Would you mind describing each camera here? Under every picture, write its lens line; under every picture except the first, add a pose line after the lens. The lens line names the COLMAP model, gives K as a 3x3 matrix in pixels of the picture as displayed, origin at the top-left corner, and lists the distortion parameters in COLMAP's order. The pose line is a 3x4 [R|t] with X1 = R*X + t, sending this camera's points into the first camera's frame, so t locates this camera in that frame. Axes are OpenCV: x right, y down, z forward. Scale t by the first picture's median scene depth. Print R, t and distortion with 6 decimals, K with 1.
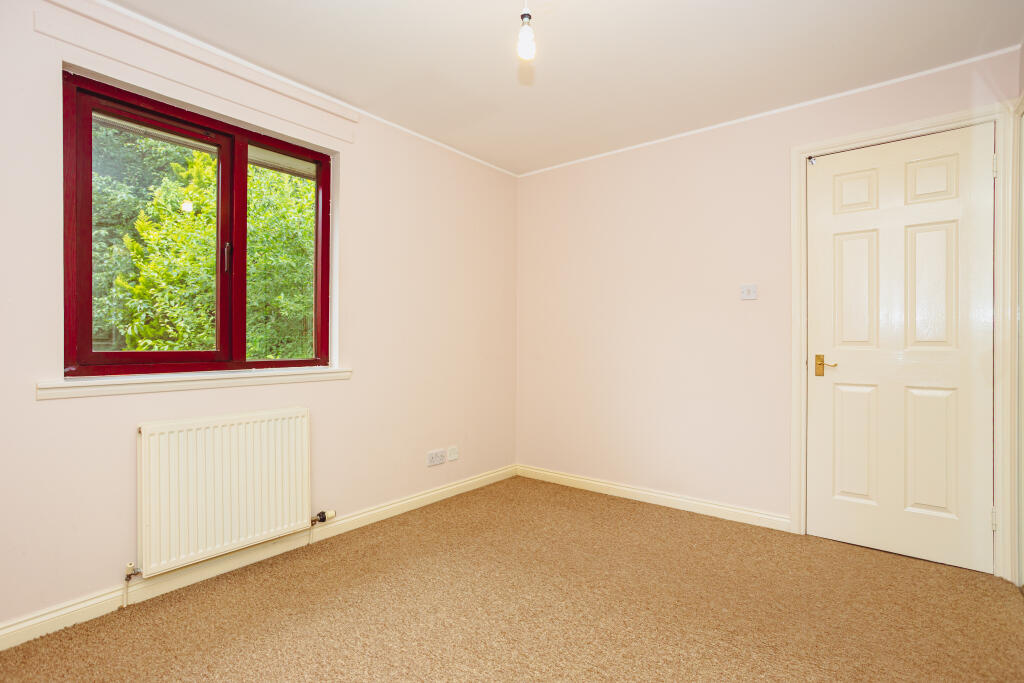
lens RADIAL K [[499.3, 0, 514.7], [0, 499.3, 353.1], [0, 0, 1]] dist [-0.002536, 0.000894]
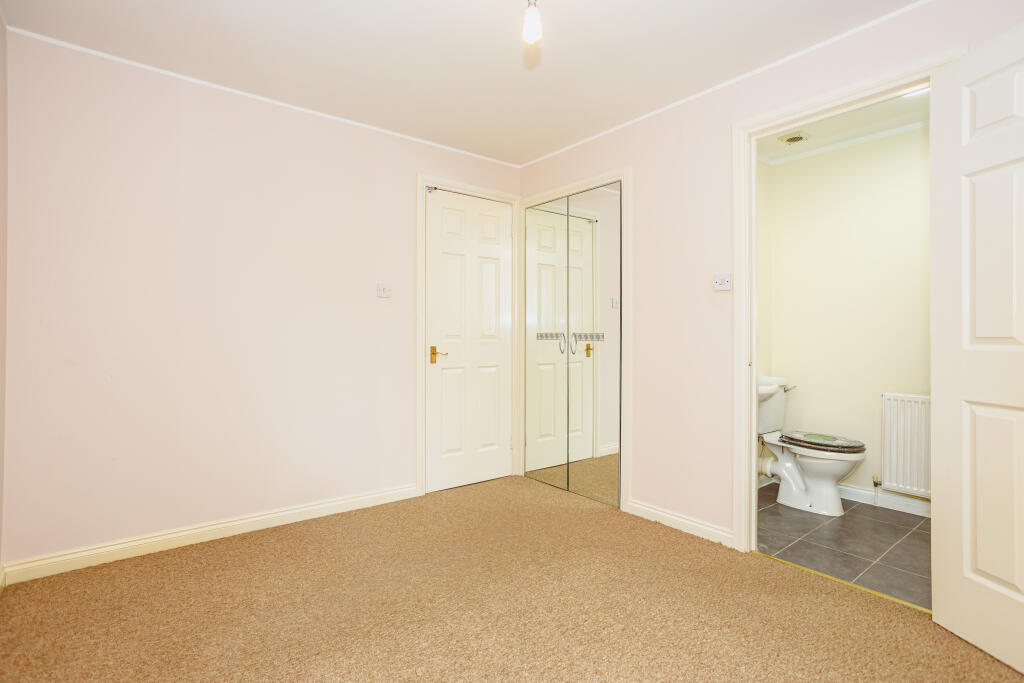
lens RADIAL K [[505.3, 0, 512.0], [0, 505.3, 341.5], [0, 0, 1]] dist [-0.003620, 0.000083]
pose [[0.228813, -0.007679, 0.973440, -0.636759], [0.019302, 0.999808, 0.003350, -0.009870], [-0.973279, 0.018023, 0.228918, 0.562510]]
